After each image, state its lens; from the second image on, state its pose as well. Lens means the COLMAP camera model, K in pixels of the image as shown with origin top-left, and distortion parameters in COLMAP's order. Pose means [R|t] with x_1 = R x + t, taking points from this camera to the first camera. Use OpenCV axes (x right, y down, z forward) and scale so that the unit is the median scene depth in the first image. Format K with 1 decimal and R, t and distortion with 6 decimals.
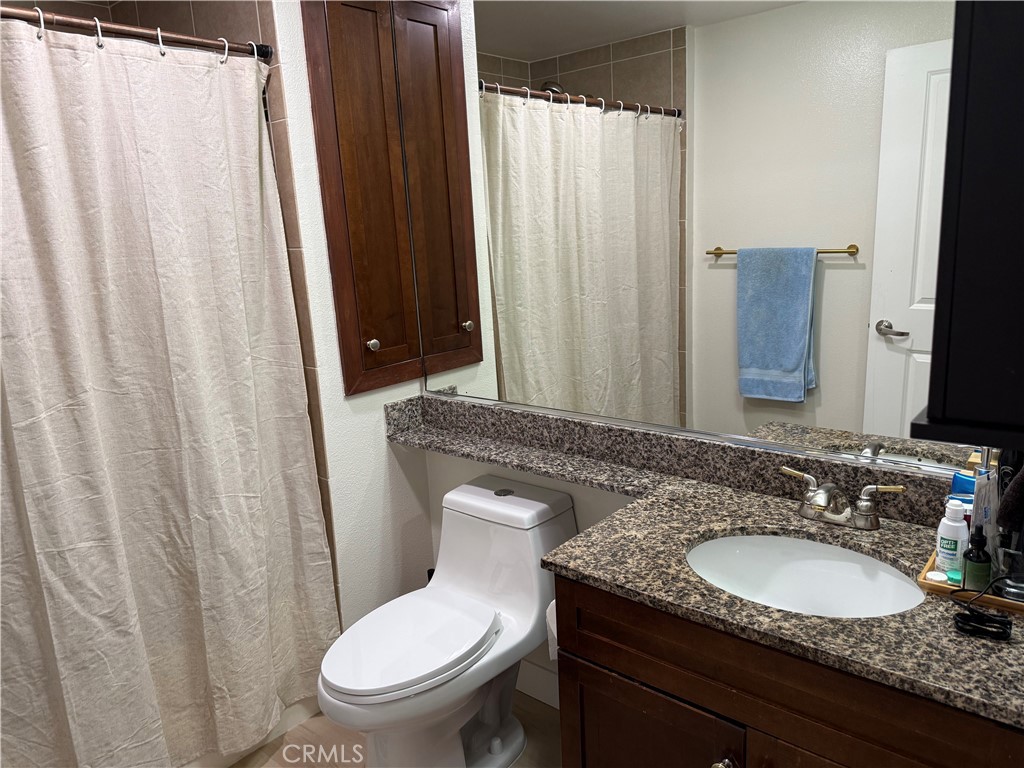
lens RADIAL K [[722.4, 0, 512.0], [0, 722.4, 384.0], [0, 0, 1]] dist [0.073998, -0.099758]
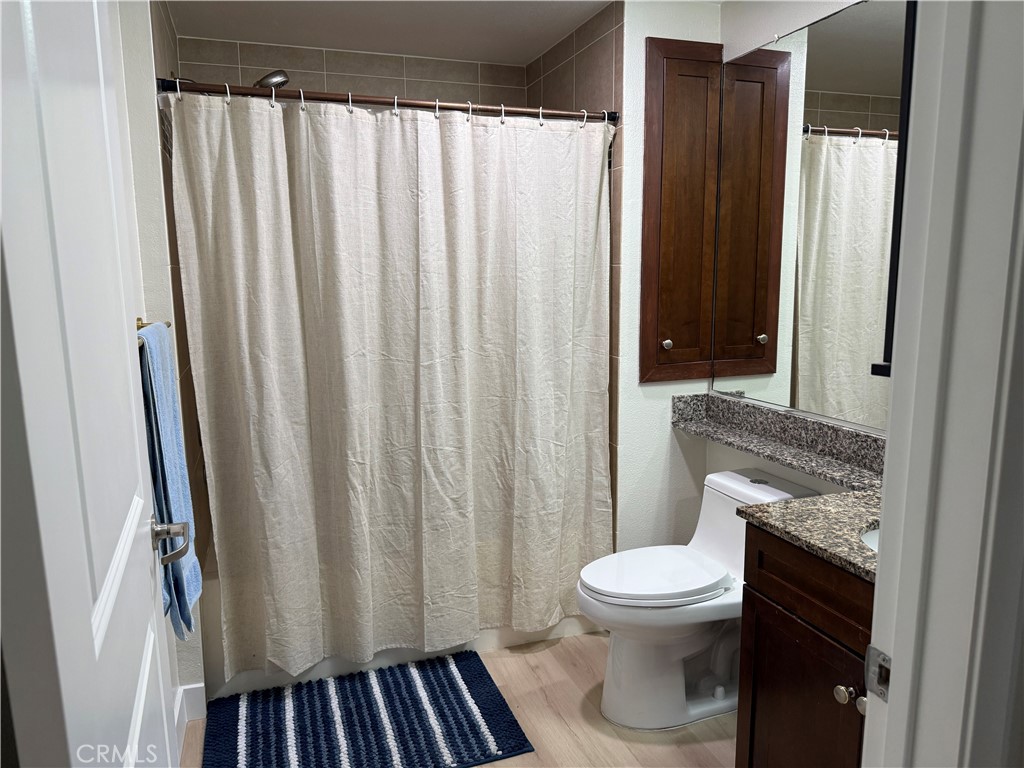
lens RADIAL K [[719.8, 0, 515.7], [0, 719.8, 385.7], [0, 0, 1]] dist [0.184779, -0.401438]
pose [[0.866475, 0.118378, -0.484983, 0.198875], [-0.140266, 0.990074, -0.008937, 0.065045], [0.479110, 0.075770, 0.874478, -0.206057]]
